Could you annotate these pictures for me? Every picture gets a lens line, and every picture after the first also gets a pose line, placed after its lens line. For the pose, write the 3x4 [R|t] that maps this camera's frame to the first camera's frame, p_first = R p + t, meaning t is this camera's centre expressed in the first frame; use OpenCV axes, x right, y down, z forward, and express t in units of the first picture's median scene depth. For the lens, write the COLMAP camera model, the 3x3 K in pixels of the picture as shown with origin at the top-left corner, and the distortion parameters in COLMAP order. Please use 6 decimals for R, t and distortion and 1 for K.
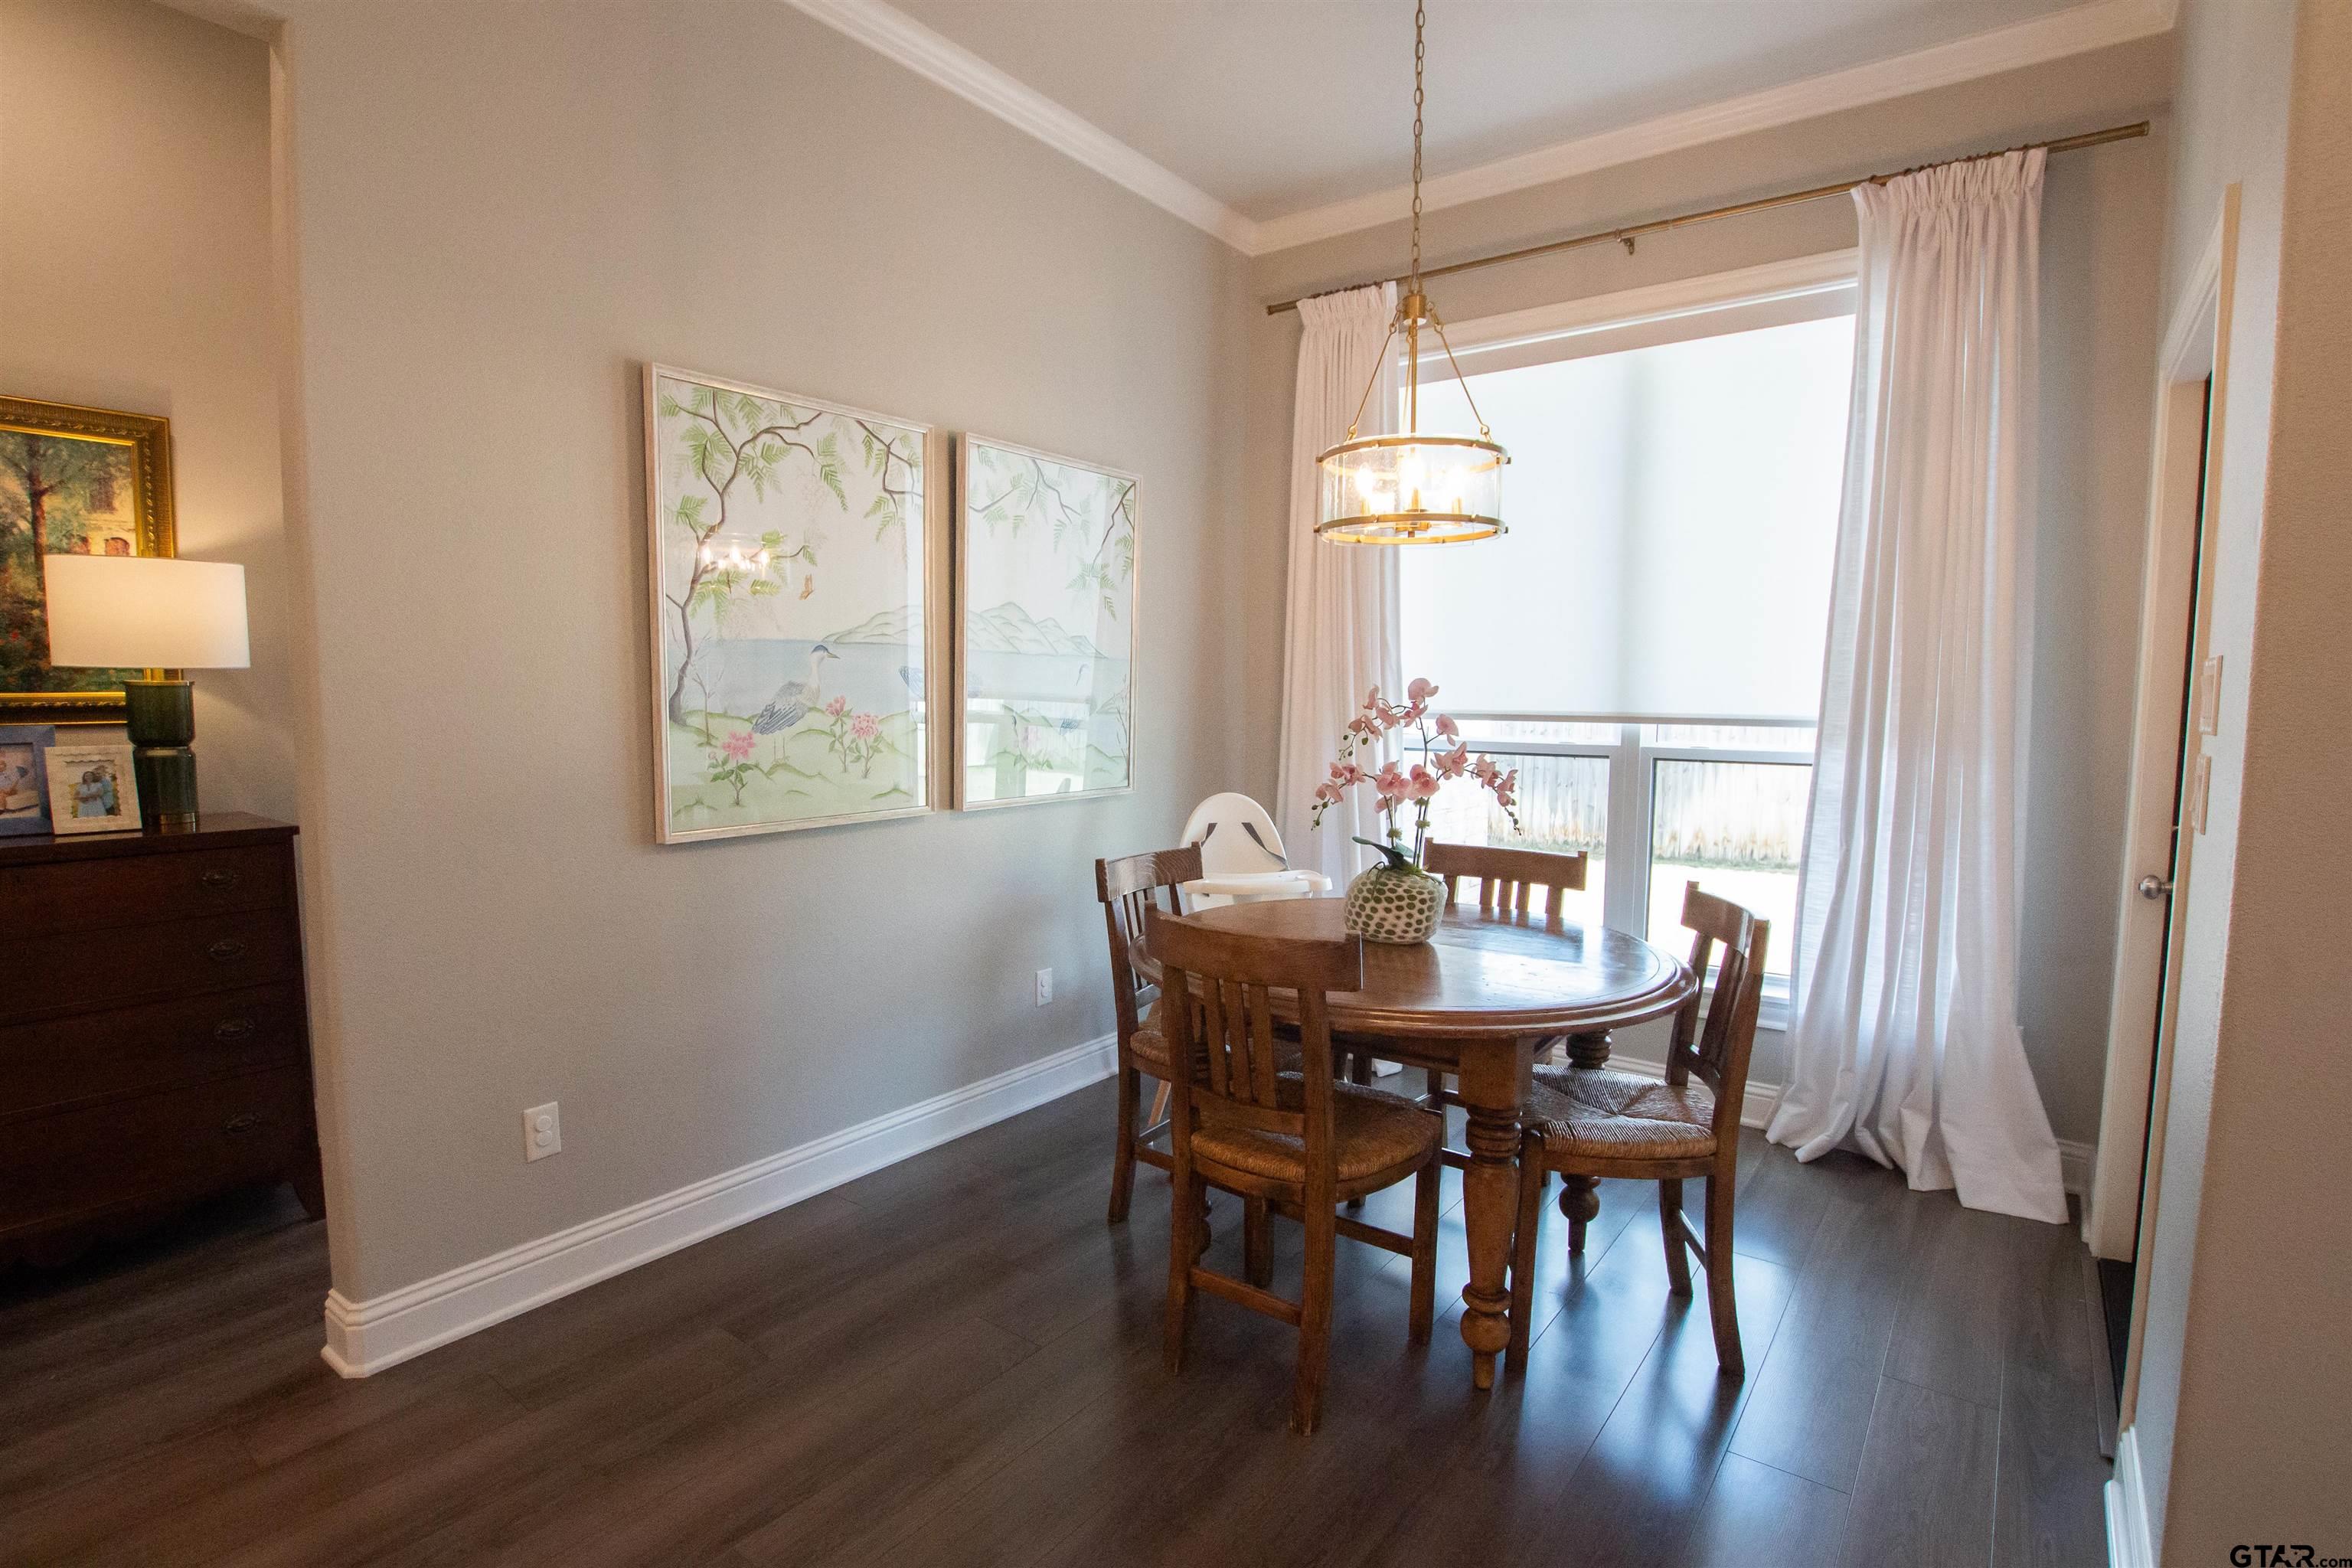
lens RADIAL K [[1119.2, 0, 1162.1], [0, 1119.2, 789.7], [0, 0, 1]] dist [-0.032951, 0.003087]
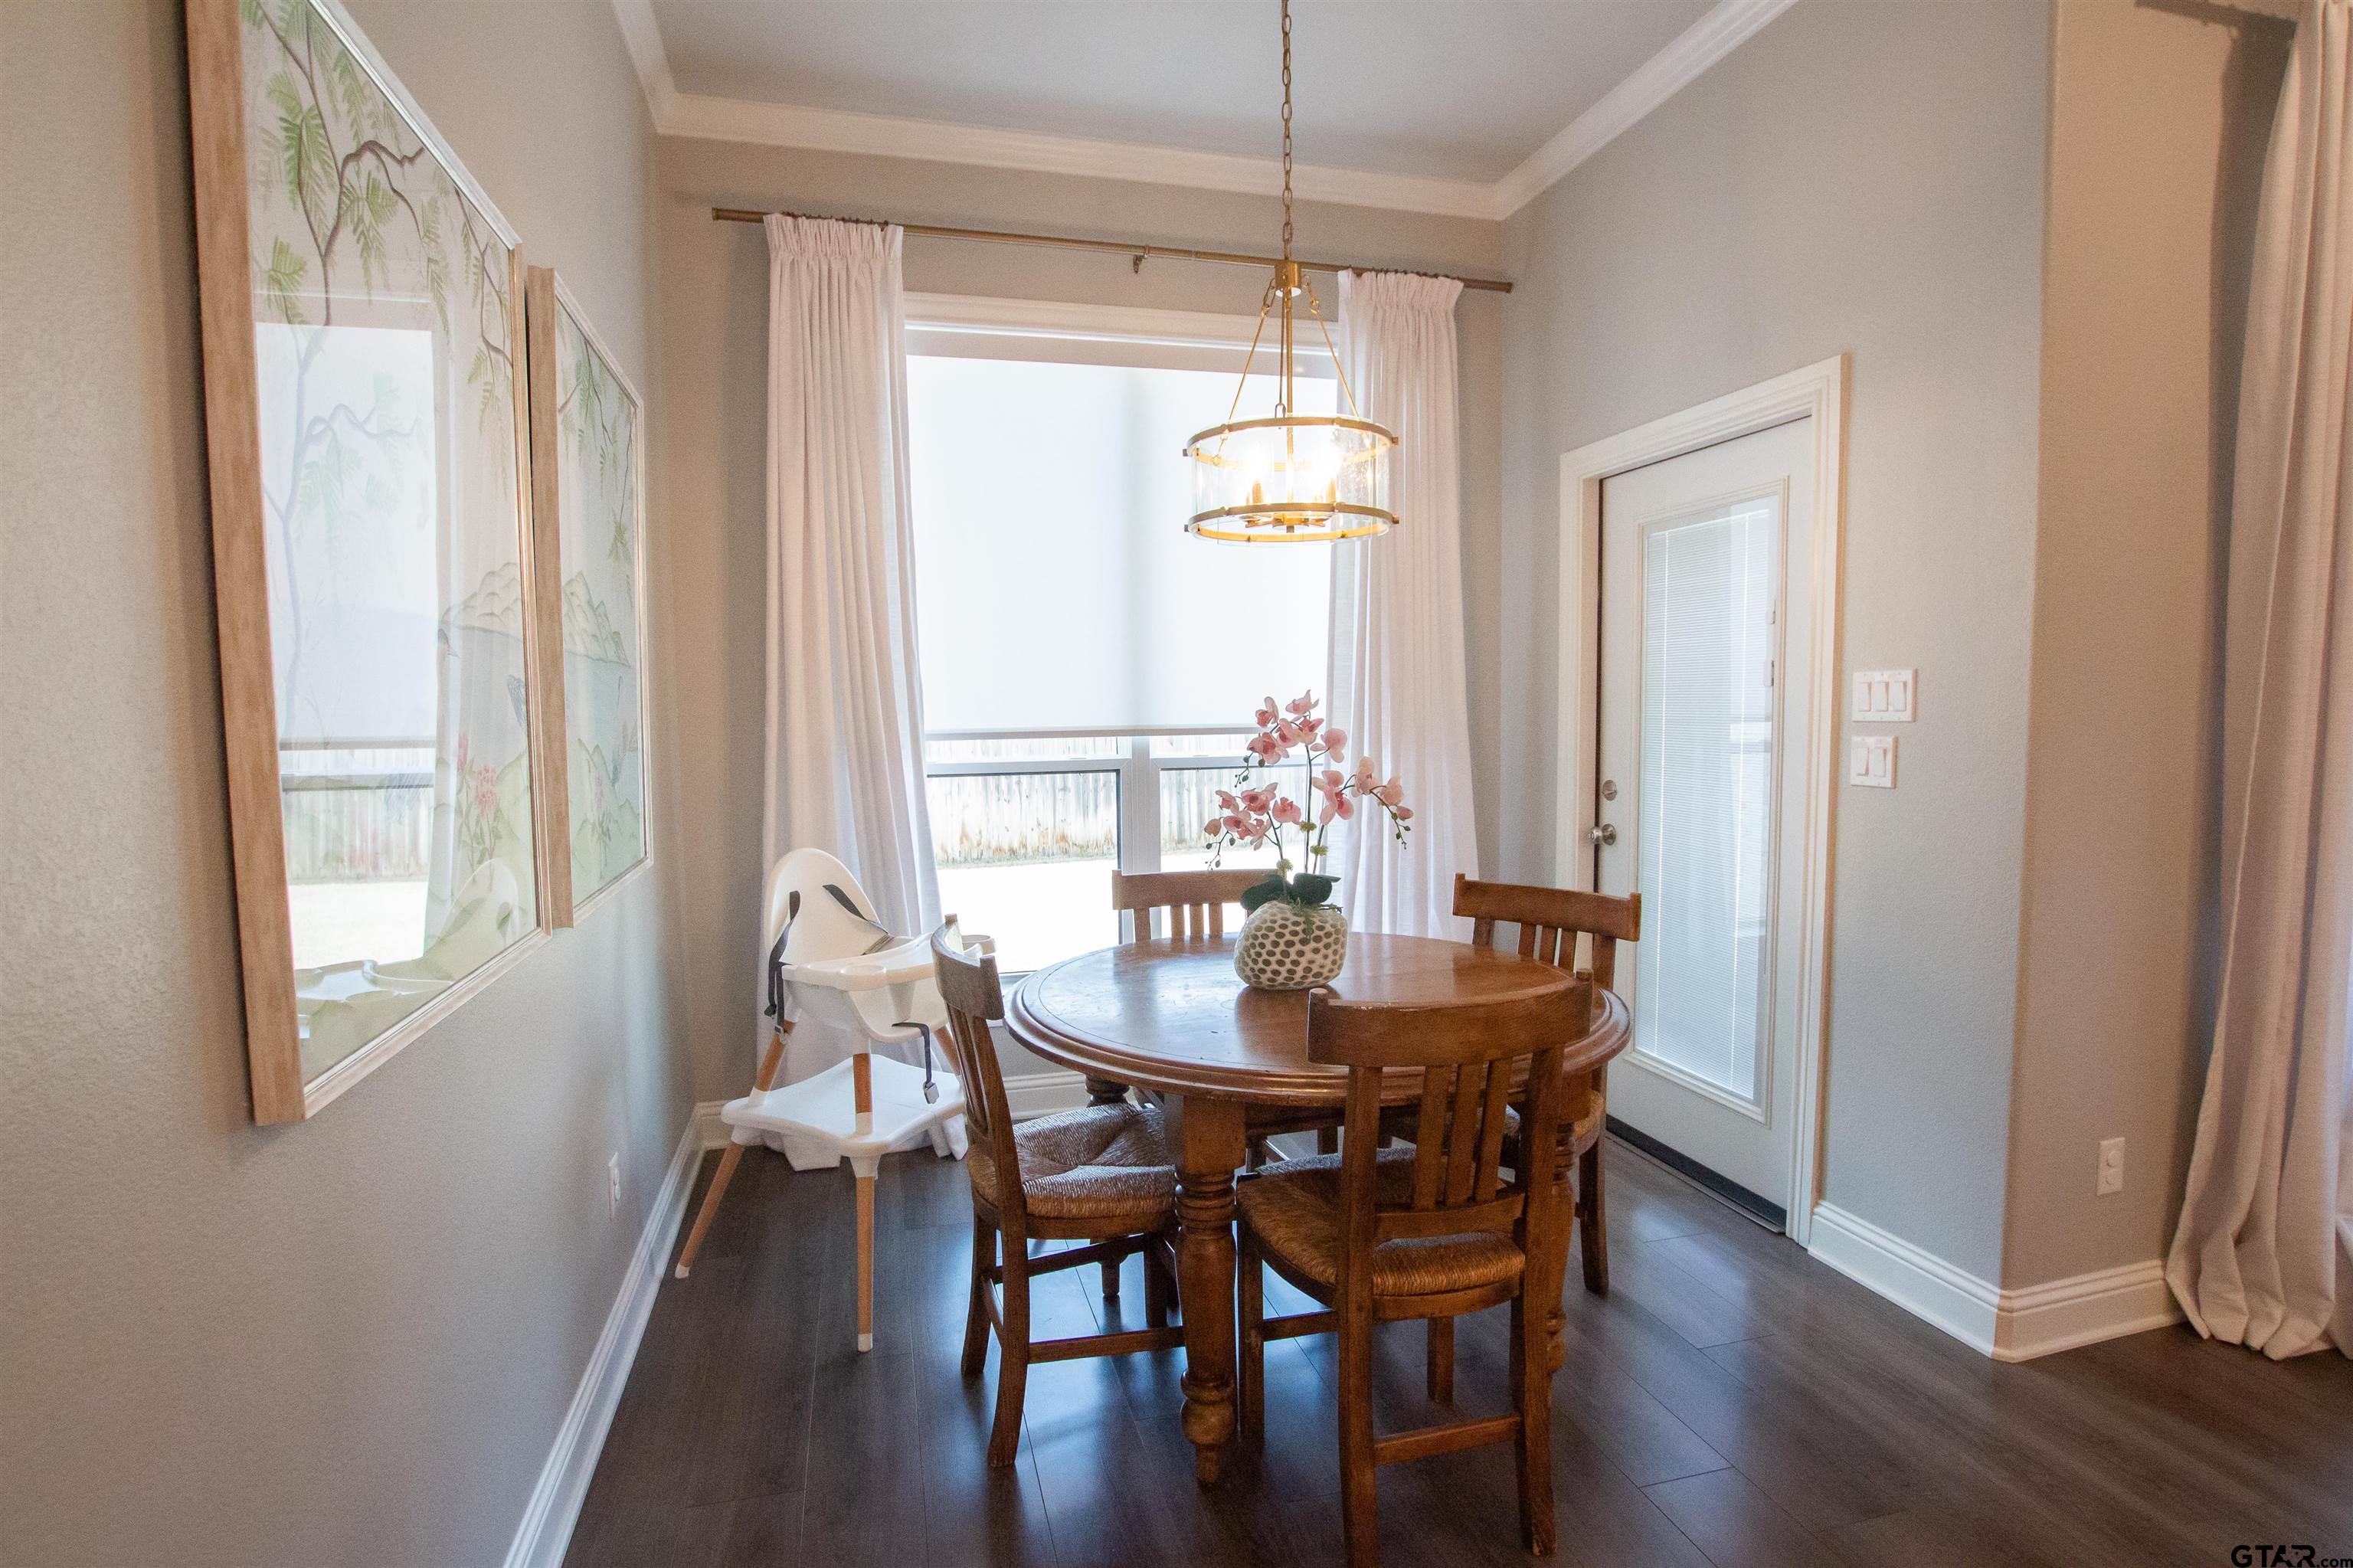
lens RADIAL K [[1119.7, 0, 1160.8], [0, 1119.7, 783.8], [0, 0, 1]] dist [-0.032951, 0.003087]
pose [[0.627781, -0.070270, 0.775212, -0.454061], [0.089159, 0.995854, 0.018067, -0.041703], [-0.773267, 0.057775, 0.631443, 0.434318]]
